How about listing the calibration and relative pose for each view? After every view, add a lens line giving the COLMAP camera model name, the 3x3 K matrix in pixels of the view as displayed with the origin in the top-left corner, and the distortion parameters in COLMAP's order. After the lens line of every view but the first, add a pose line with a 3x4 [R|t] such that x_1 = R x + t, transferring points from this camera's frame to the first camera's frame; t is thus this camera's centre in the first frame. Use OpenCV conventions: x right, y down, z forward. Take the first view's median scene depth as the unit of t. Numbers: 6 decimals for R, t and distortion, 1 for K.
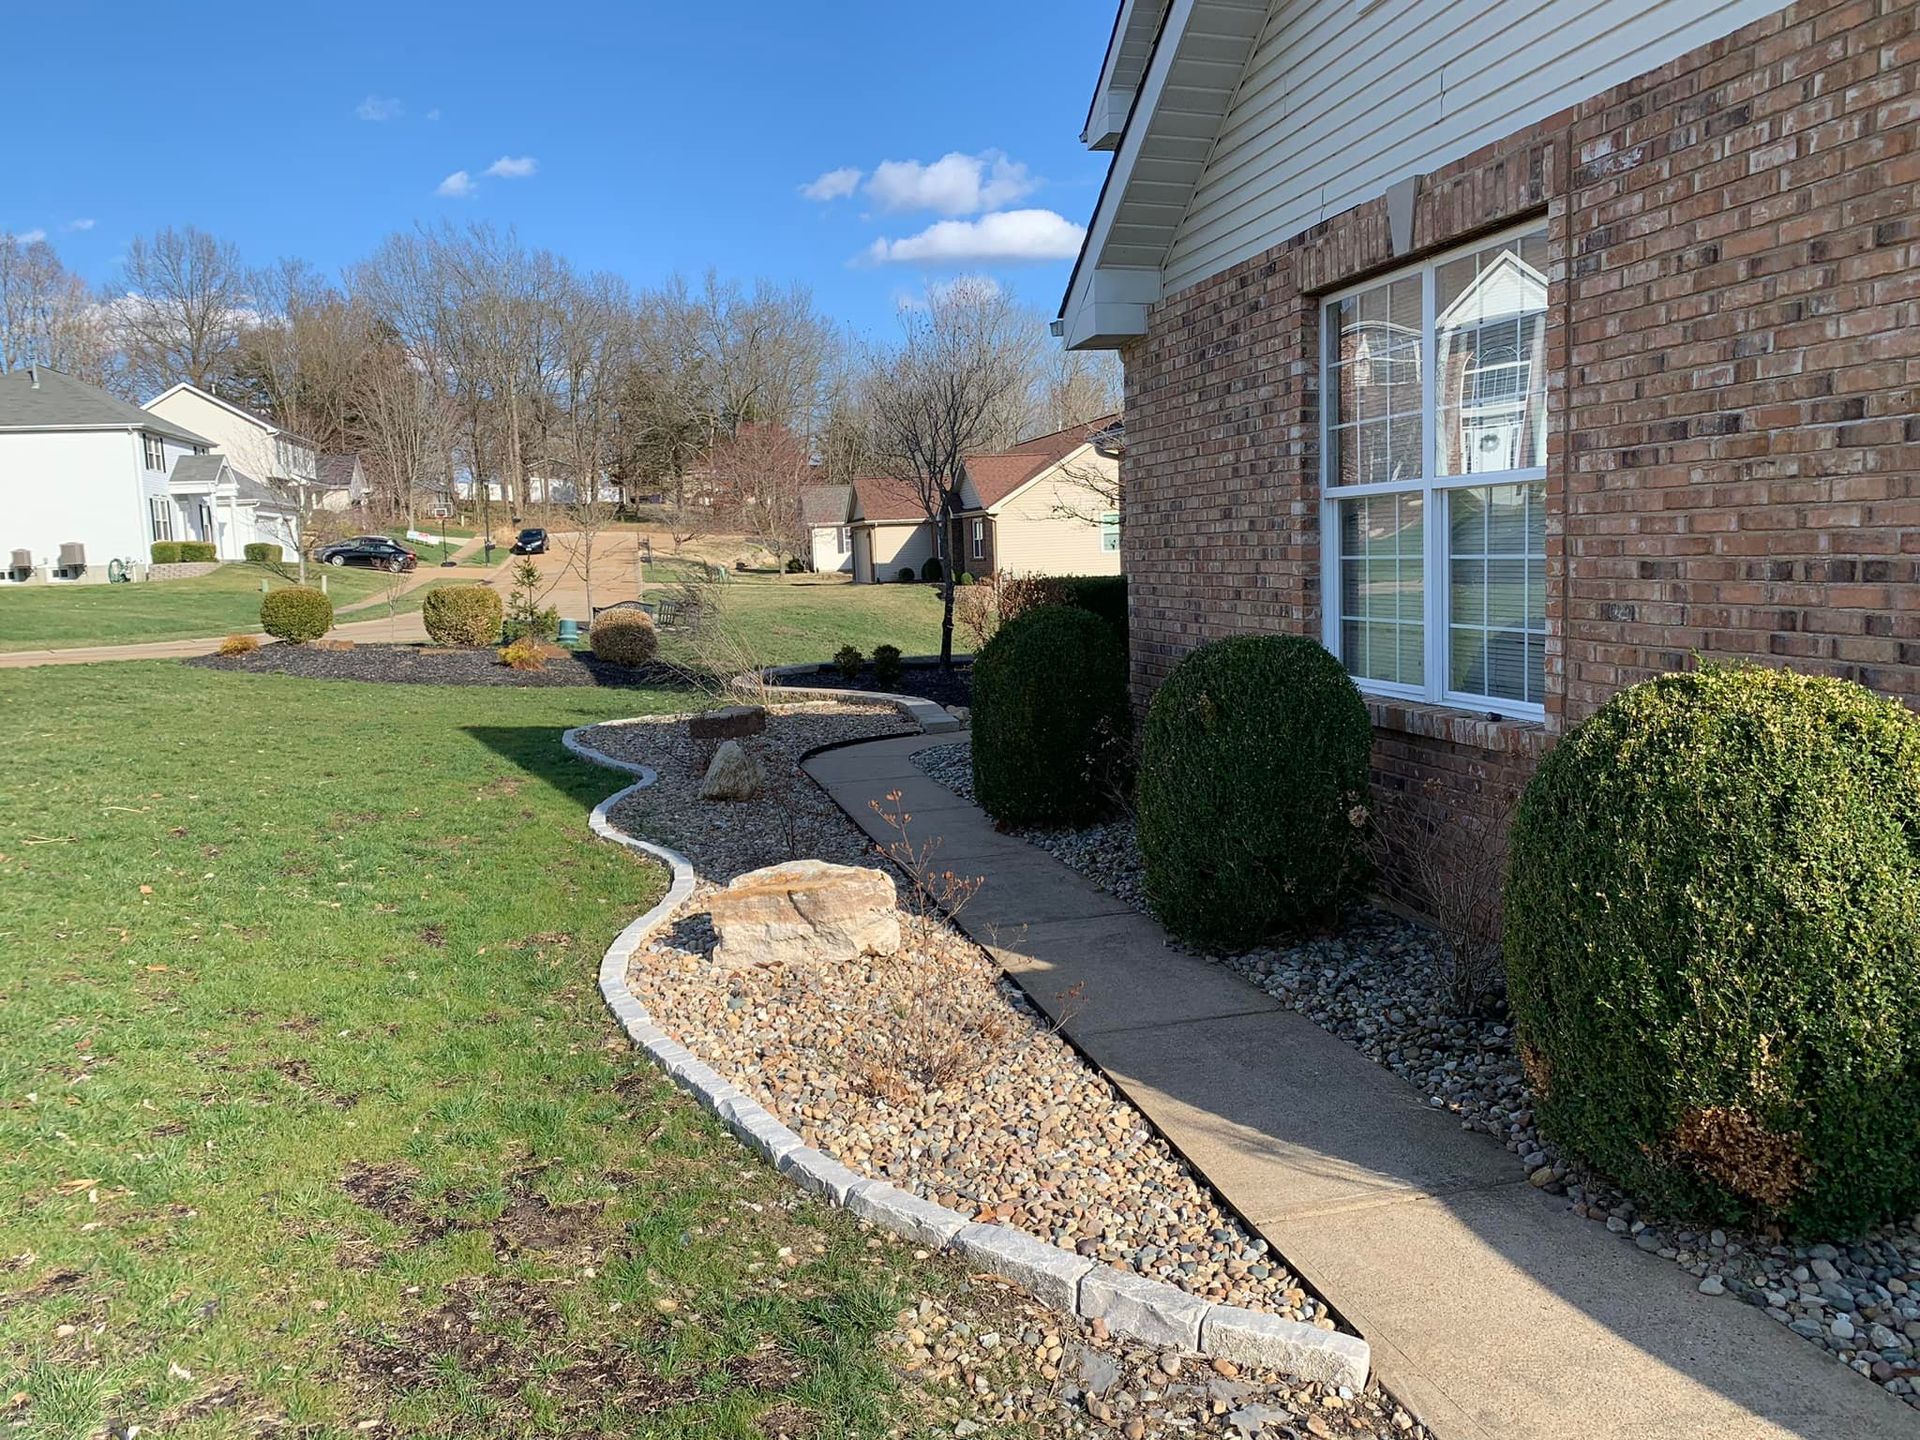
lens RADIAL K [[1457.8, 0, 967.0], [0, 1457.8, 735.7], [0, 0, 1]] dist [0.000294, -0.018018]
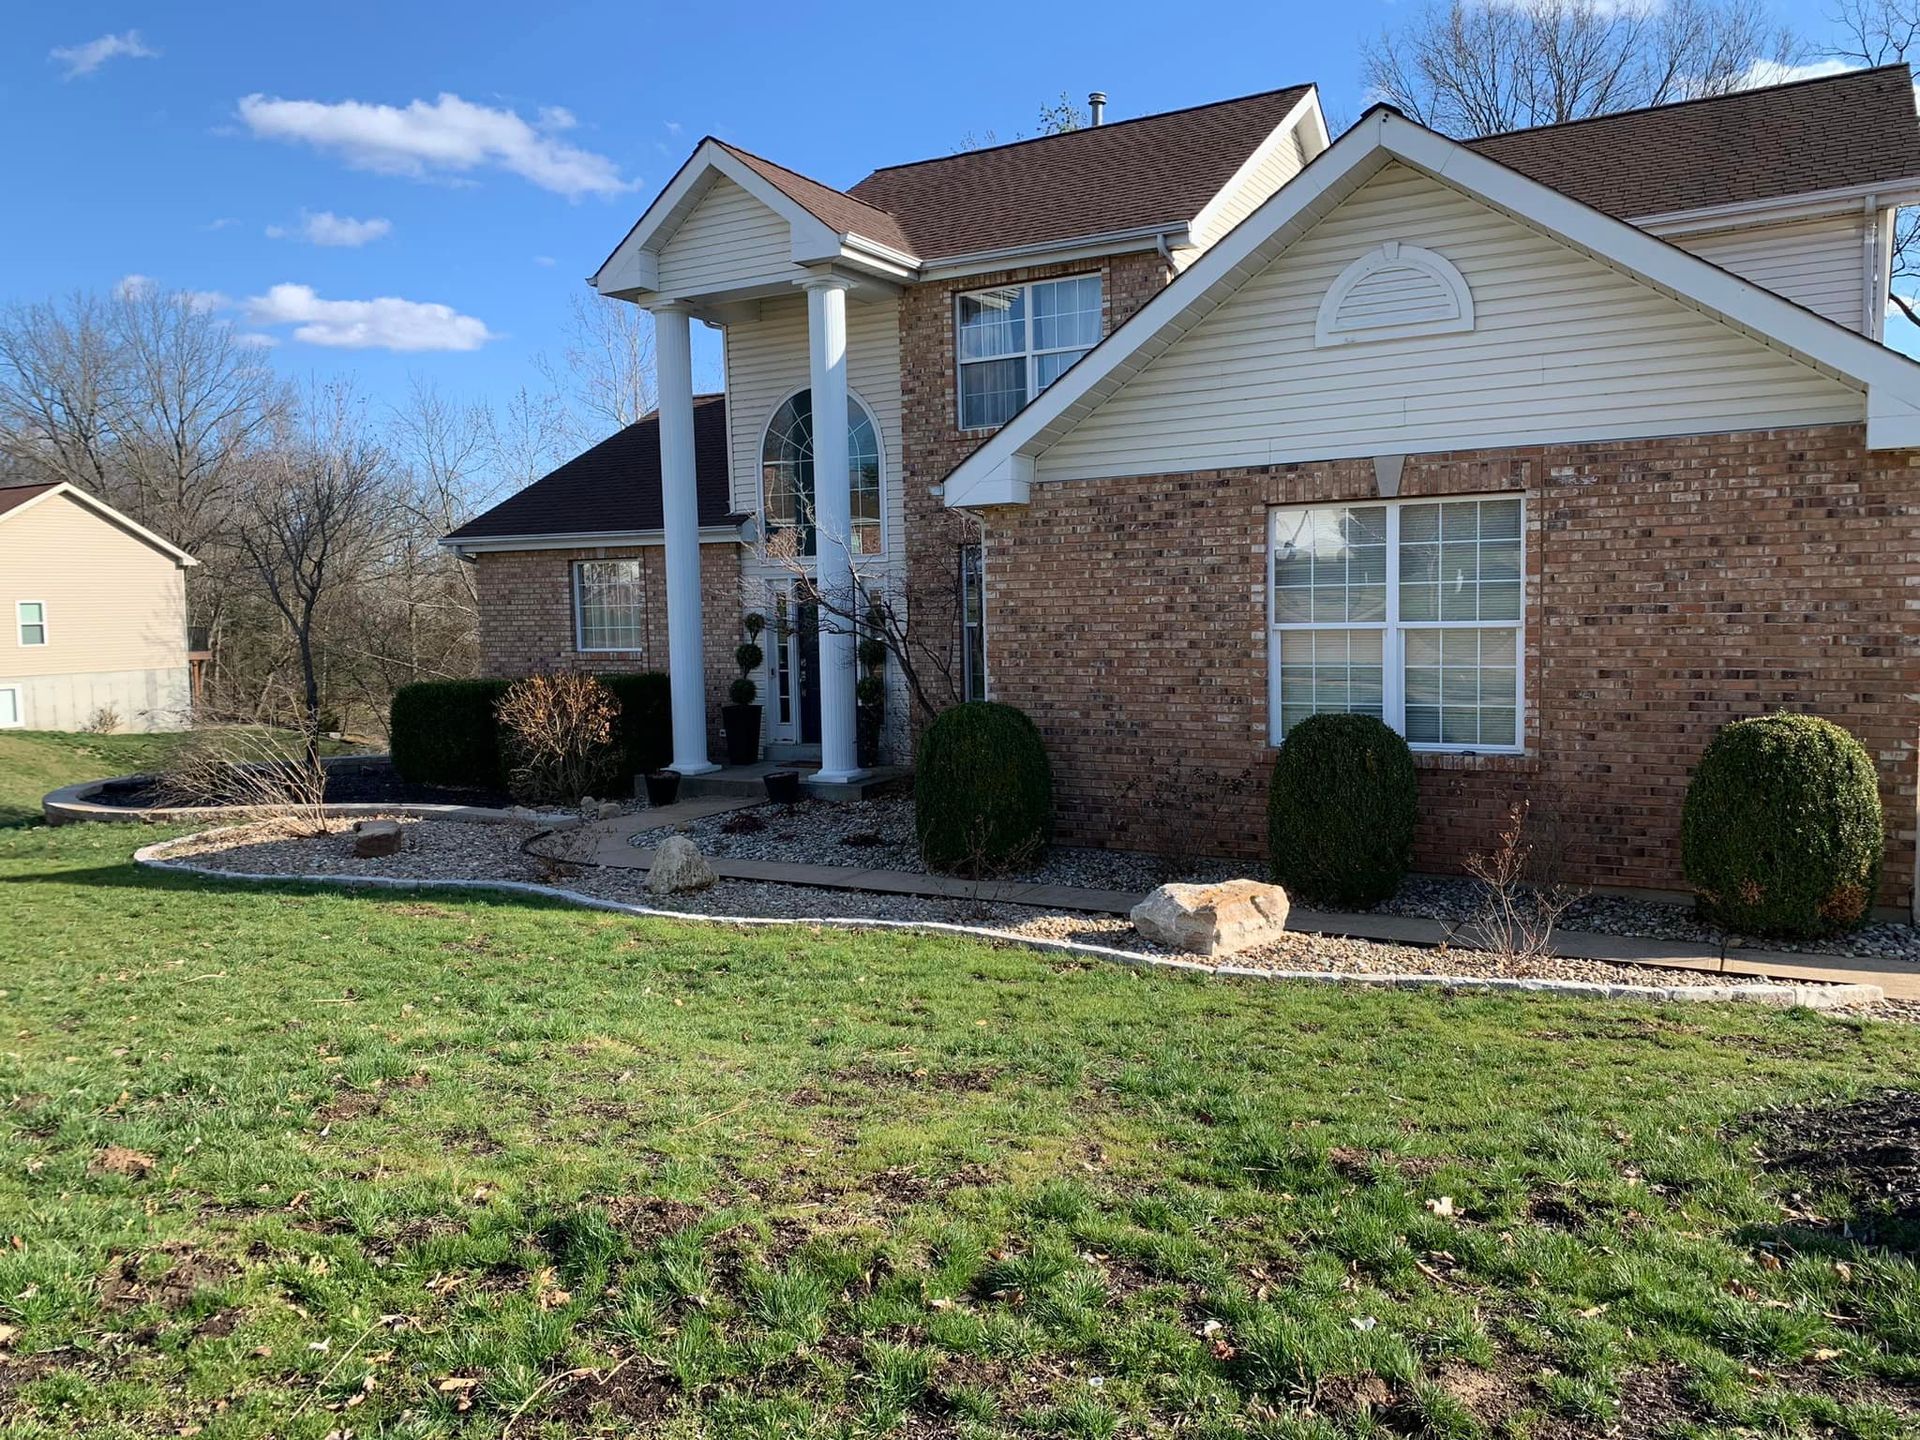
lens RADIAL K [[1457.8, 0, 951.3], [0, 1457.8, 712.6], [0, 0, 1]] dist [0.000294, -0.018018]
pose [[0.699373, -0.033886, 0.713953, -1.758513], [0.088142, 0.995340, -0.039101, -0.061891], [-0.709301, 0.090275, 0.699101, 0.214289]]
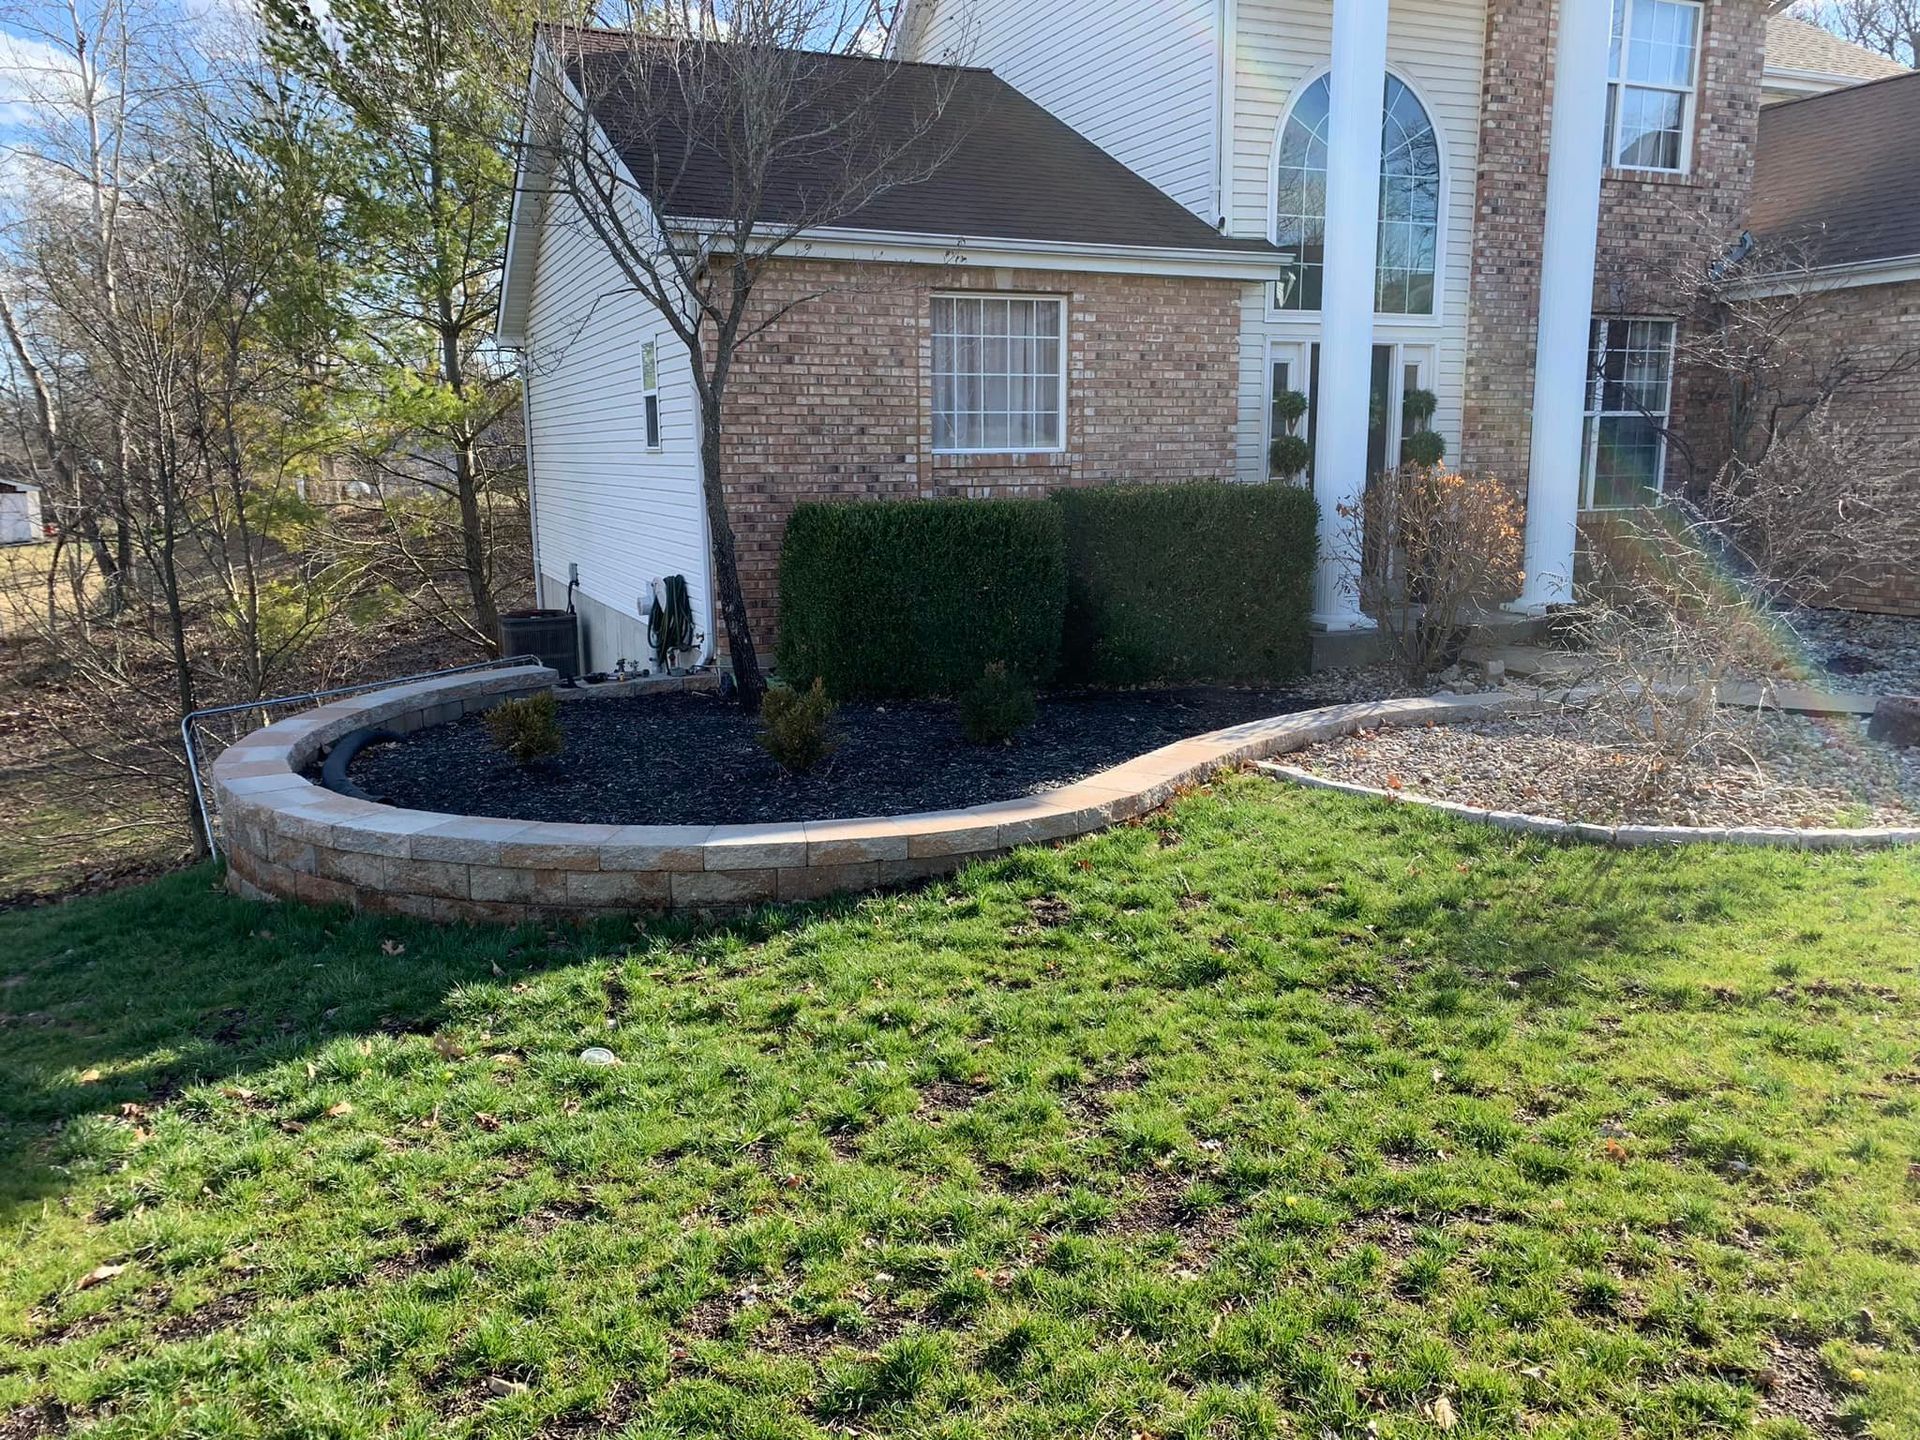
lens RADIAL K [[1457.8, 0, 956.5], [0, 1457.8, 725.5], [0, 0, 1]] dist [0.000294, -0.018018]
pose [[-0.140573, -0.144383, 0.979486, -1.945596], [0.143996, 0.975809, 0.164506, -0.457403], [-0.979543, 0.164167, -0.116381, 4.329302]]
